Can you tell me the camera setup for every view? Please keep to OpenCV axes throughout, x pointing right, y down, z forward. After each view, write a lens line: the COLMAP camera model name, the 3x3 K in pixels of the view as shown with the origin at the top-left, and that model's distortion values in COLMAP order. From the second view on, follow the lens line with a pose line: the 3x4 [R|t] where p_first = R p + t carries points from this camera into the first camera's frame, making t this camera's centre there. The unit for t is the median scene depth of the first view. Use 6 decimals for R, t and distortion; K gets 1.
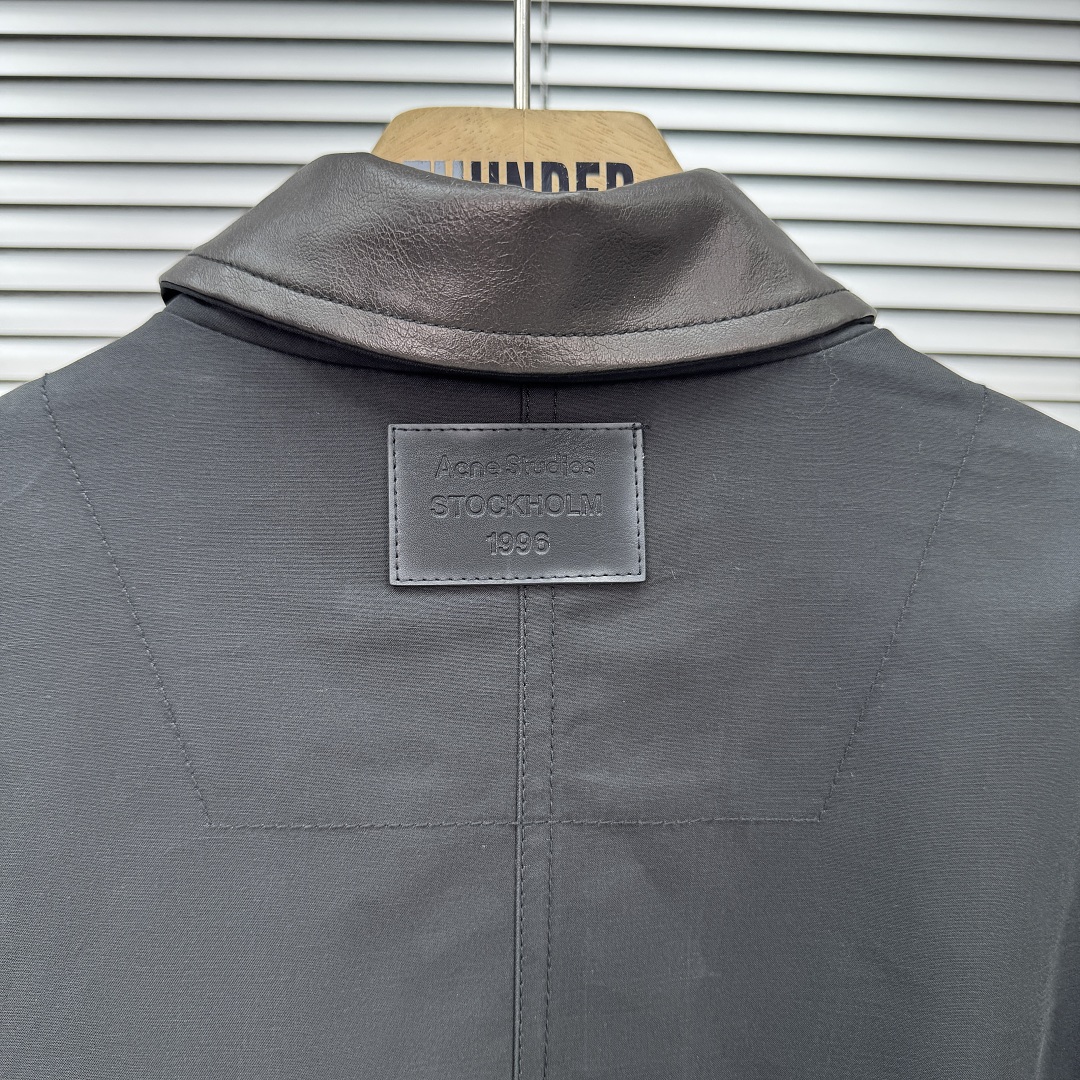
lens RADIAL K [[946.0, 0, 540.0], [0, 946.0, 540.0], [0, 0, 1]] dist [0.117749, -0.004048]
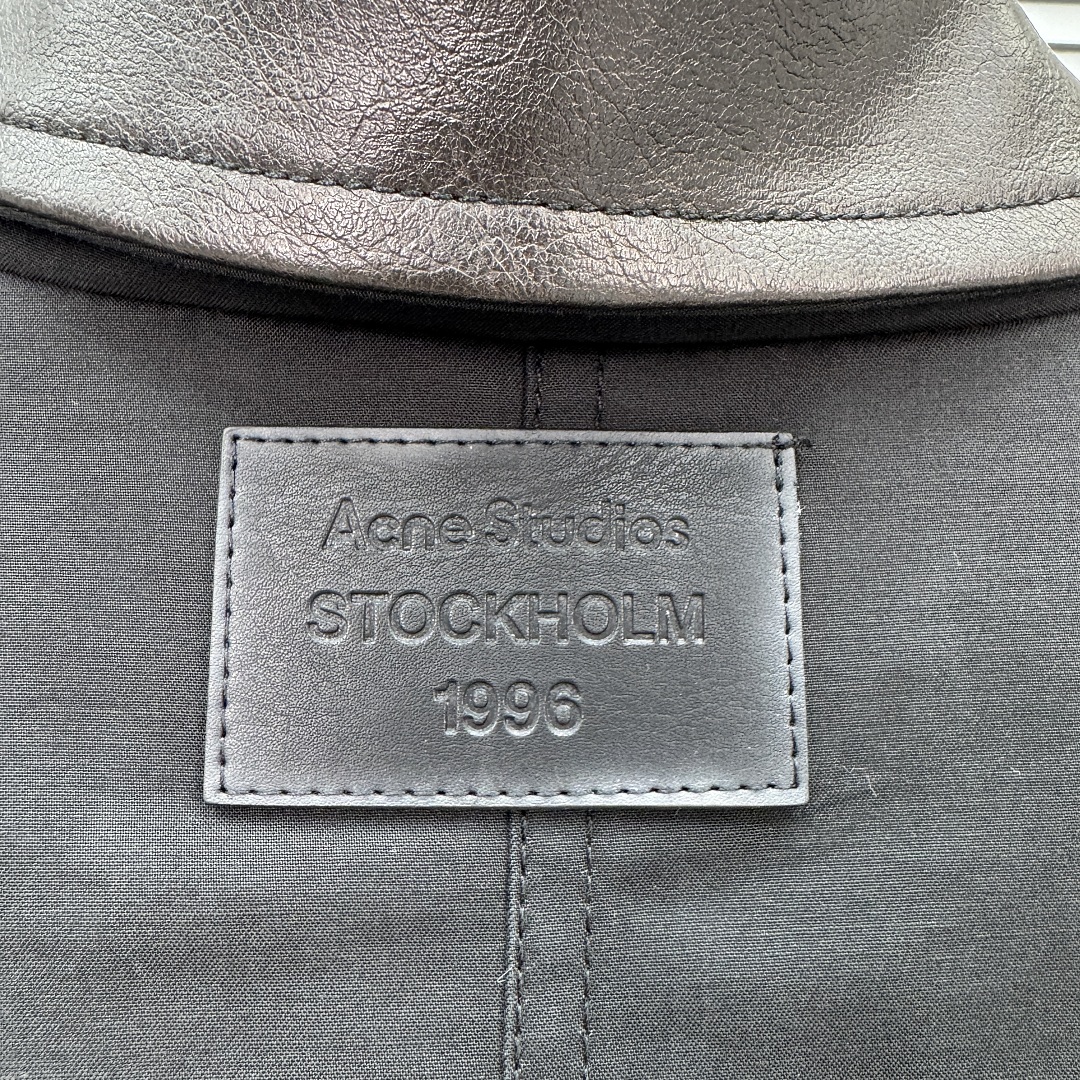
lens RADIAL K [[1271.4, 0, 540.0], [0, 1271.4, 540.0], [0, 0, 1]] dist [-0.012069, -0.021080]
pose [[0.999700, 0.017542, -0.017064, -0.000812], [-0.018475, 0.998251, -0.056159, -0.039764], [0.016049, 0.056458, 0.998276, 0.424115]]
